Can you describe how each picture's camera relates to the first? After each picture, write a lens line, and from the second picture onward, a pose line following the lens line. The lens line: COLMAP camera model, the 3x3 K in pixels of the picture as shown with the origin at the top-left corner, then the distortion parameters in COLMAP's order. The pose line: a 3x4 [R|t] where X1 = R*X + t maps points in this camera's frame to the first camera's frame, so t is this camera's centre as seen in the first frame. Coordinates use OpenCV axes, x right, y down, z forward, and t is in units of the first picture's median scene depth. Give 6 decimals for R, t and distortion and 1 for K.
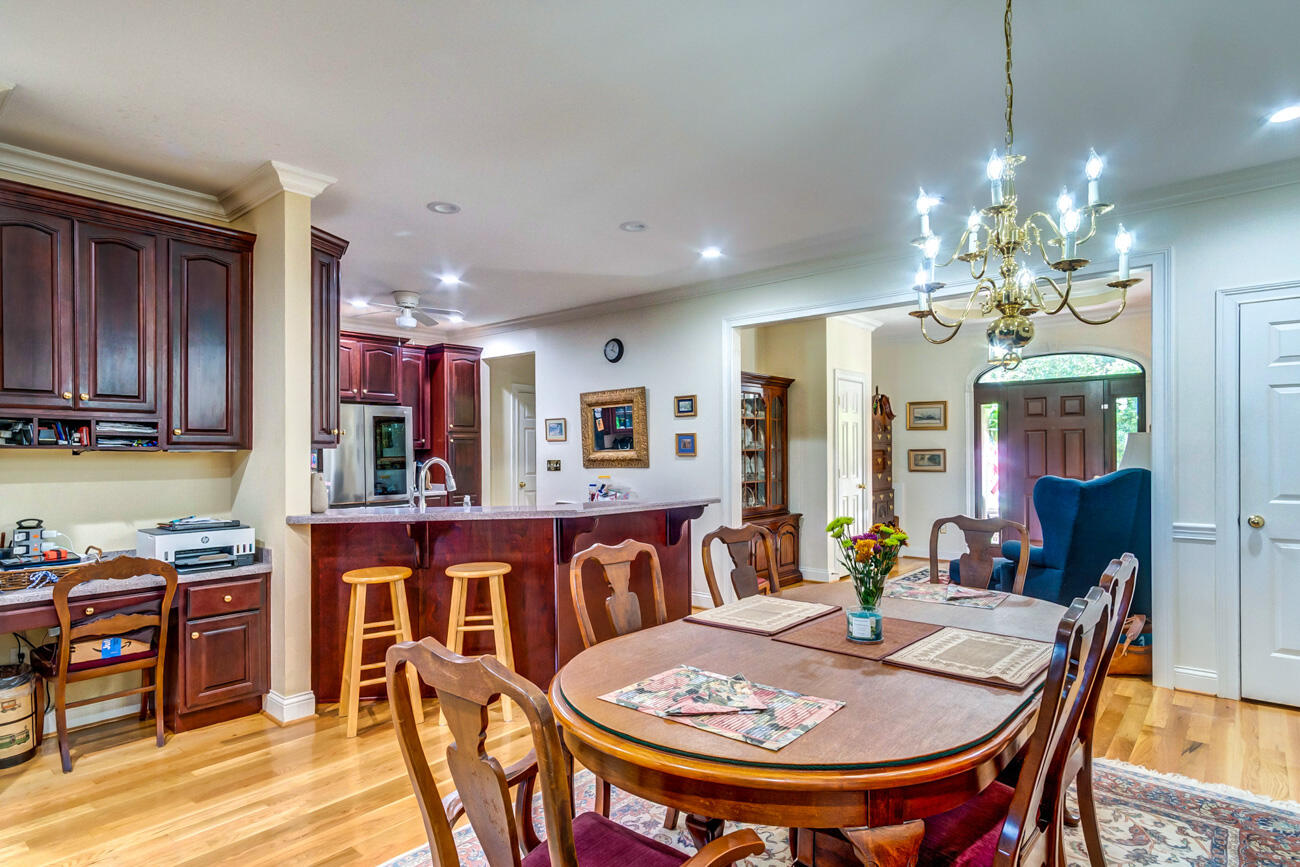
lens RADIAL K [[700.3, 0, 644.3], [0, 700.3, 456.7], [0, 0, 1]] dist [0.002093, 0.002179]
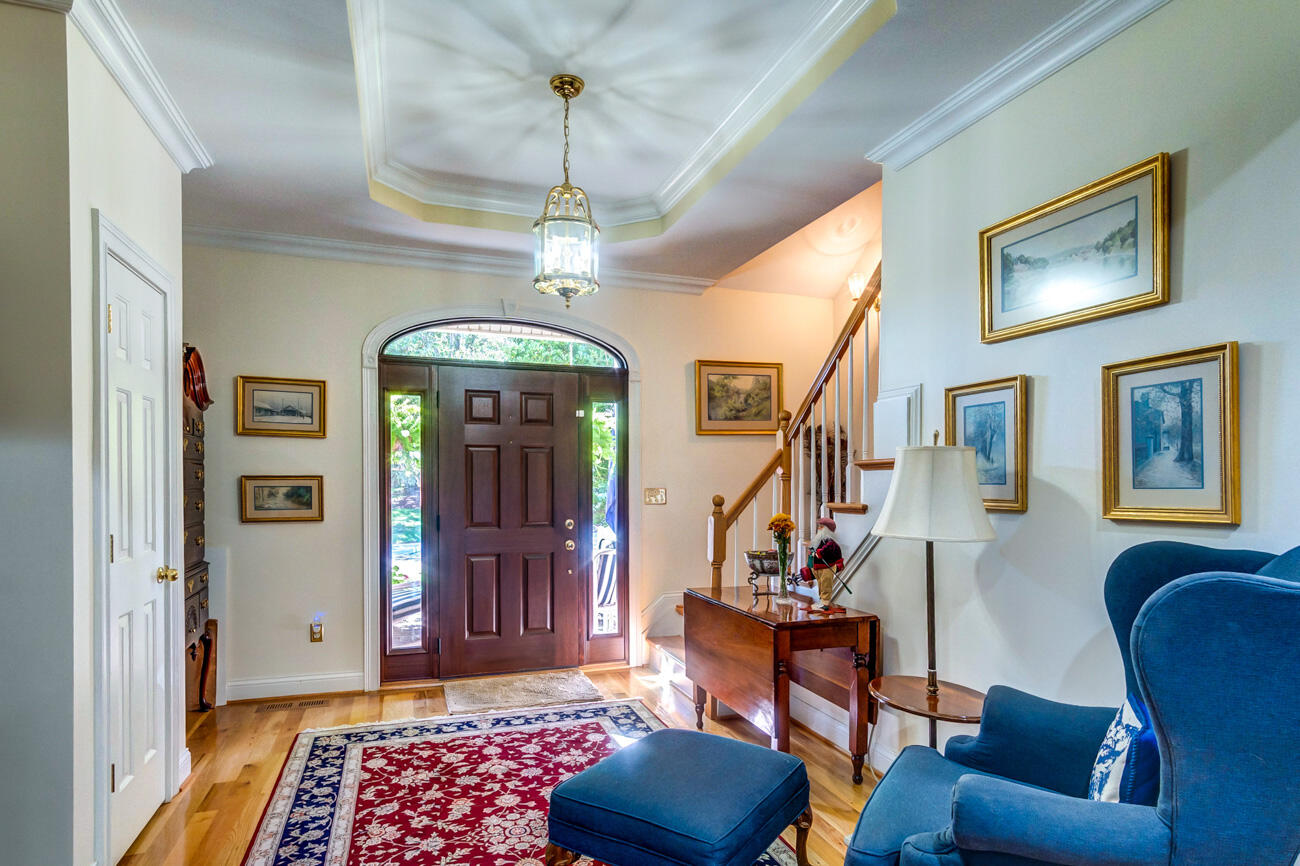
lens RADIAL K [[700.3, 0, 636.7], [0, 700.3, 487.0], [0, 0, 1]] dist [0.002093, 0.002179]
pose [[0.501322, -0.000515, 0.865261, 0.107068], [-0.000614, 0.999999, 0.000951, -0.003435], [-0.865261, -0.001008, 0.501321, 0.560760]]
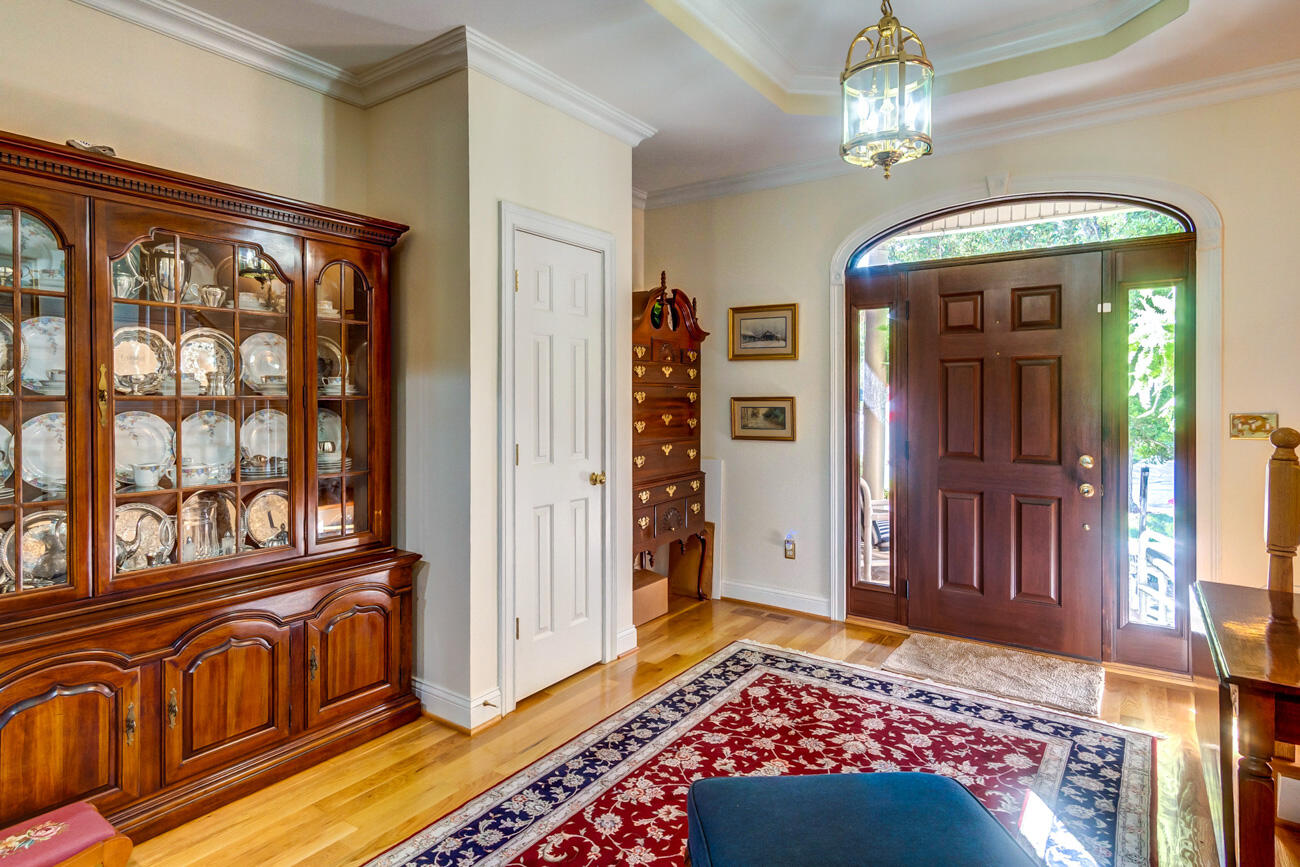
lens RADIAL K [[700.3, 0, 647.8], [0, 700.3, 405.3], [0, 0, 1]] dist [0.002093, 0.002179]
pose [[0.994416, 0.004553, 0.105429, 0.273720], [-0.004917, 0.999983, 0.003185, -0.006032], [-0.105412, -0.003686, 0.994422, 0.508264]]
